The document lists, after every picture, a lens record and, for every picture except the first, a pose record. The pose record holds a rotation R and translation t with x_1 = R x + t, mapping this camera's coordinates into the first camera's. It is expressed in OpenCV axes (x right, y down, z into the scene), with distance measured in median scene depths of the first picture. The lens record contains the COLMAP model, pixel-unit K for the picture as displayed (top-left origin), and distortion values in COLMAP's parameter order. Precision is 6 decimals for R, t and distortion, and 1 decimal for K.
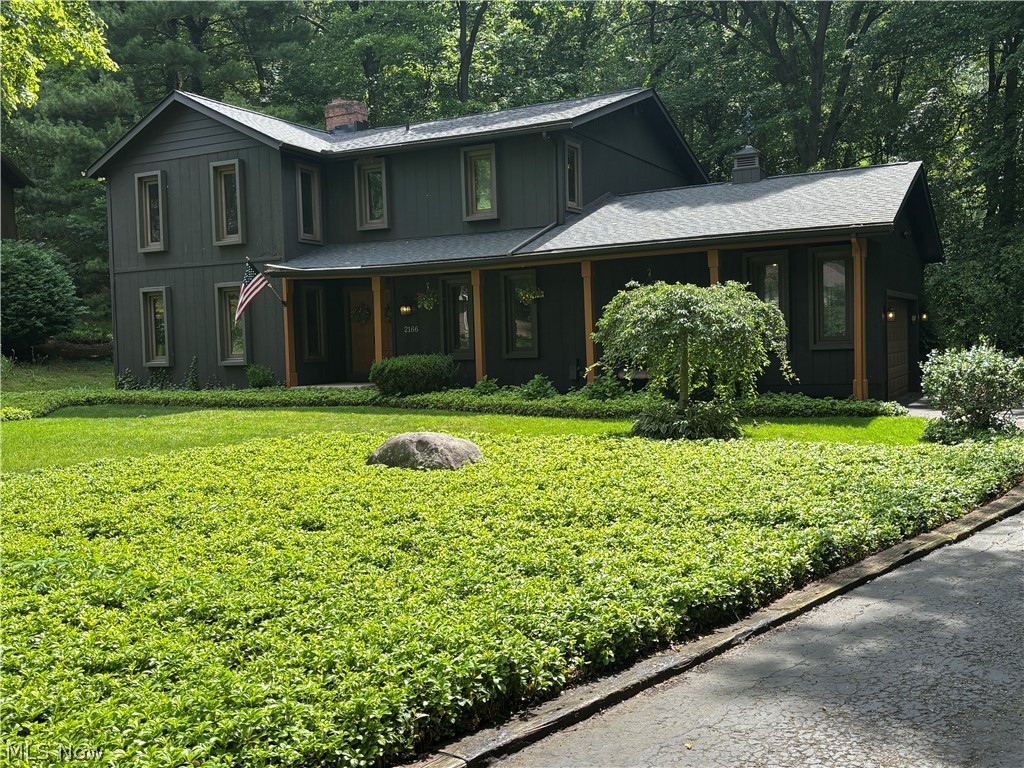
lens RADIAL K [[992.1, 0, 512.0], [0, 992.1, 384.0], [0, 0, 1]] dist [0.199834, -0.593394]
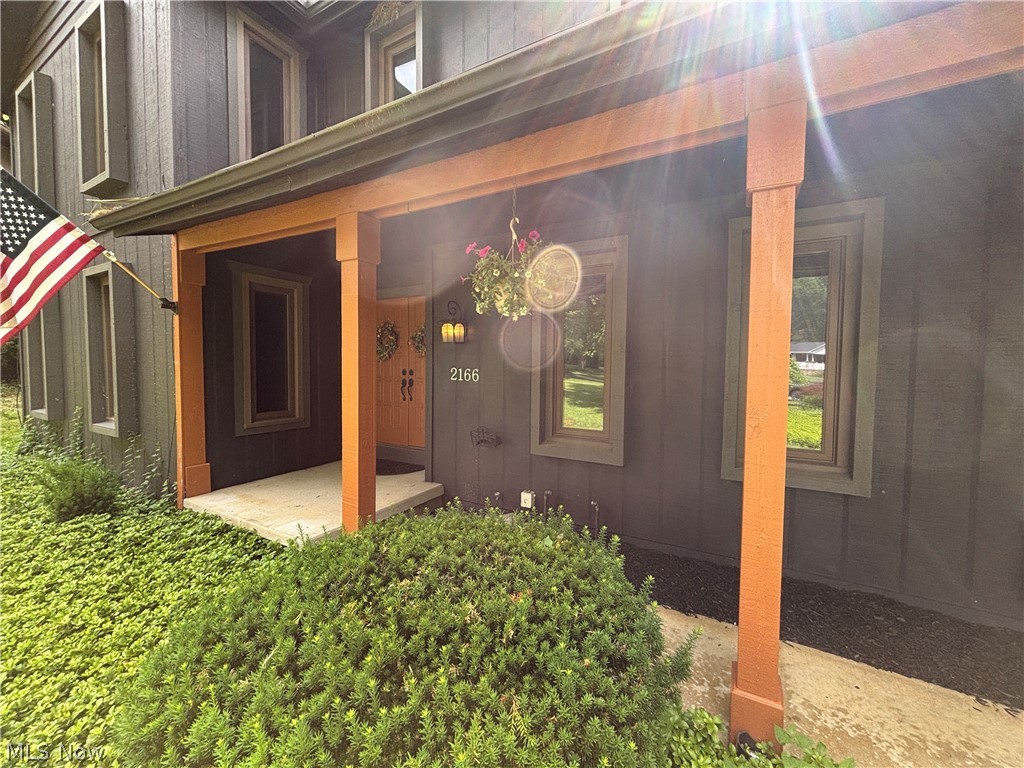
lens RADIAL K [[407.8, 0, 528.8], [0, 407.8, 383.2], [0, 0, 1]] dist [-0.001143, -0.000316]
pose [[0.999286, 0.037713, 0.002322, -0.072828], [-0.037727, 0.999267, 0.006427, -0.054263], [-0.002078, -0.006510, 0.999977, 0.820754]]
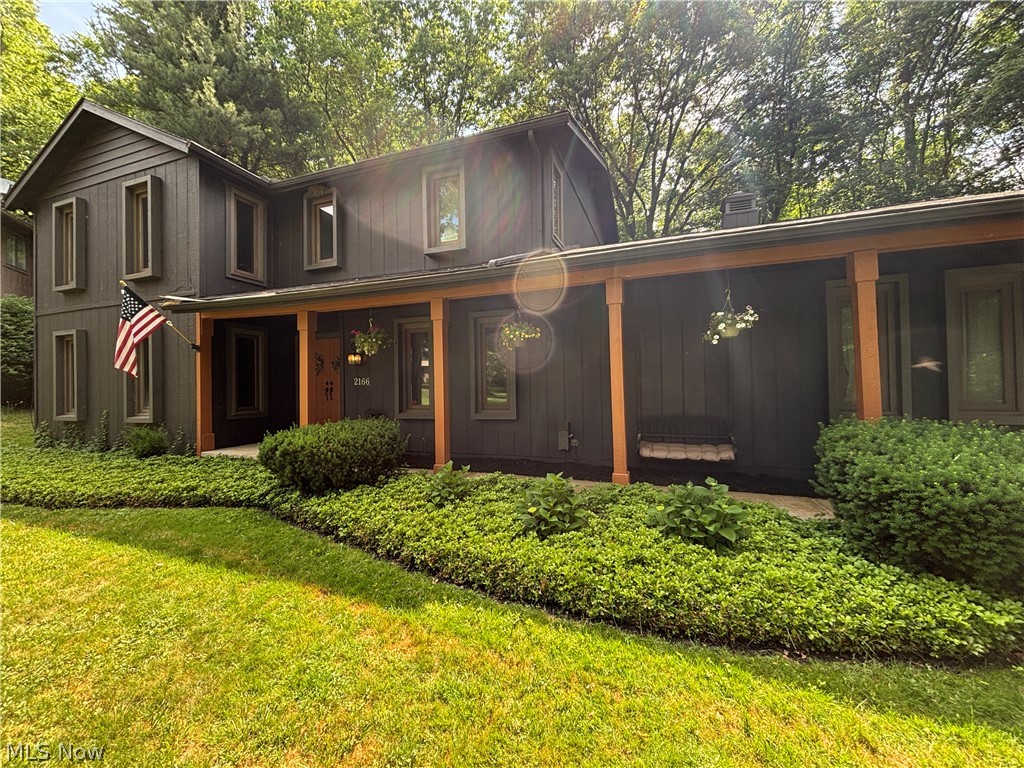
lens RADIAL K [[416.0, 0, 512.0], [0, 416.0, 384.0], [0, 0, 1]] dist [0.010403, -0.000095]
pose [[0.991374, 0.014083, 0.130306, -0.019422], [-0.007584, 0.998709, -0.050235, -0.036326], [-0.130845, 0.048813, 0.990200, 0.632496]]
